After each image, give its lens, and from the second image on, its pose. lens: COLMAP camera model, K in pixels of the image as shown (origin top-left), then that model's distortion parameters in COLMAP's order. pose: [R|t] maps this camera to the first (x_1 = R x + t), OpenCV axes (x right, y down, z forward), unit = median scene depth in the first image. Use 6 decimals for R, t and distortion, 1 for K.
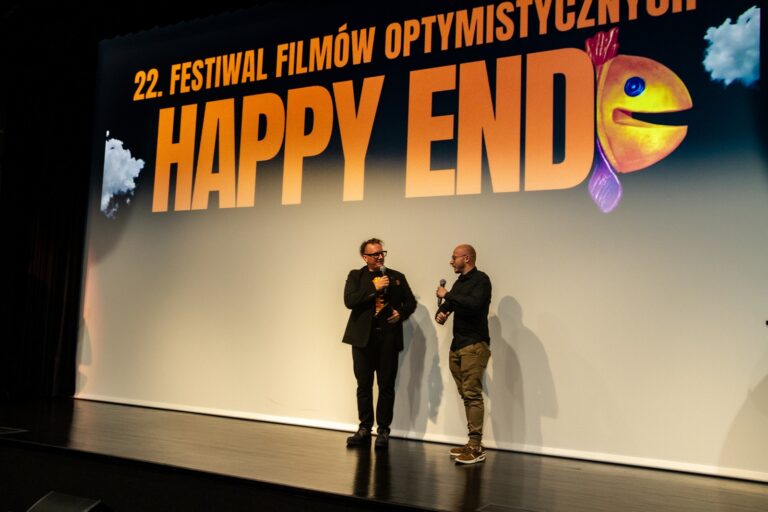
lens RADIAL K [[749.0, 0, 384.0], [0, 749.0, 256.0], [0, 0, 1]] dist [-0.054506, 0.173070]
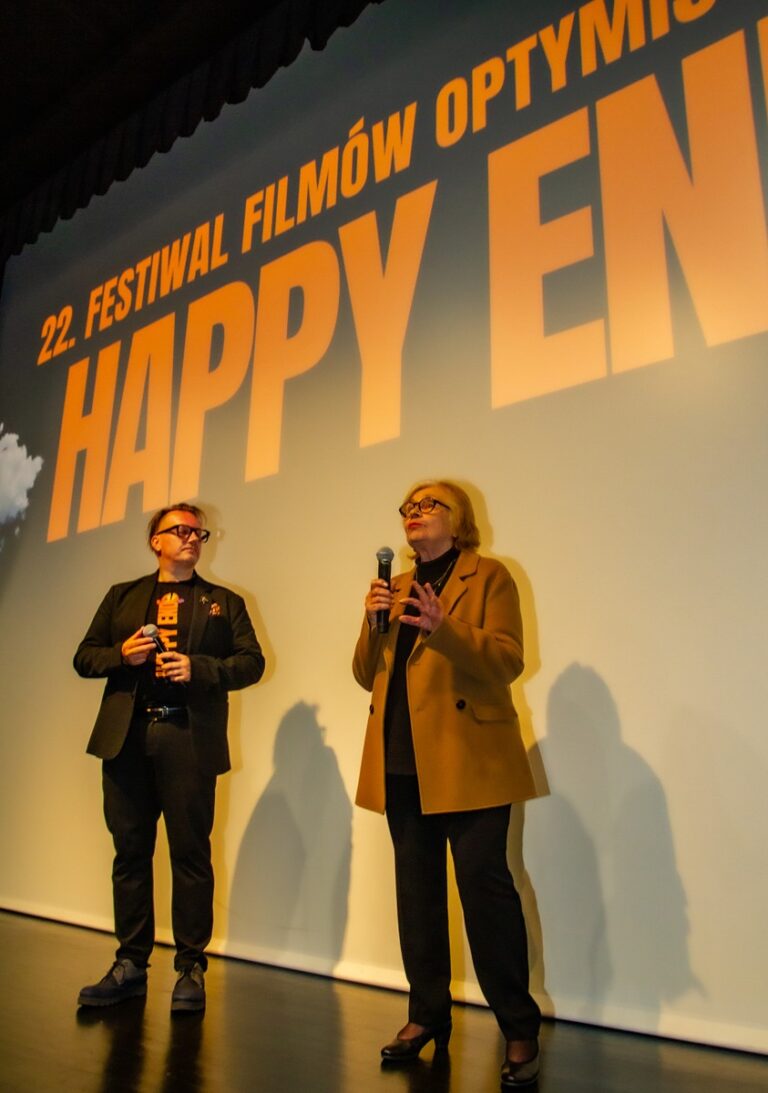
lens RADIAL K [[907.8, 0, 383.2], [0, 907.8, 571.6], [0, 0, 1]] dist [-0.134131, 0.109956]
pose [[0.984877, -0.056810, -0.163677, 0.042722], [0.030400, 0.986721, -0.159553, 0.084210], [0.170568, 0.152165, 0.973526, 0.469033]]
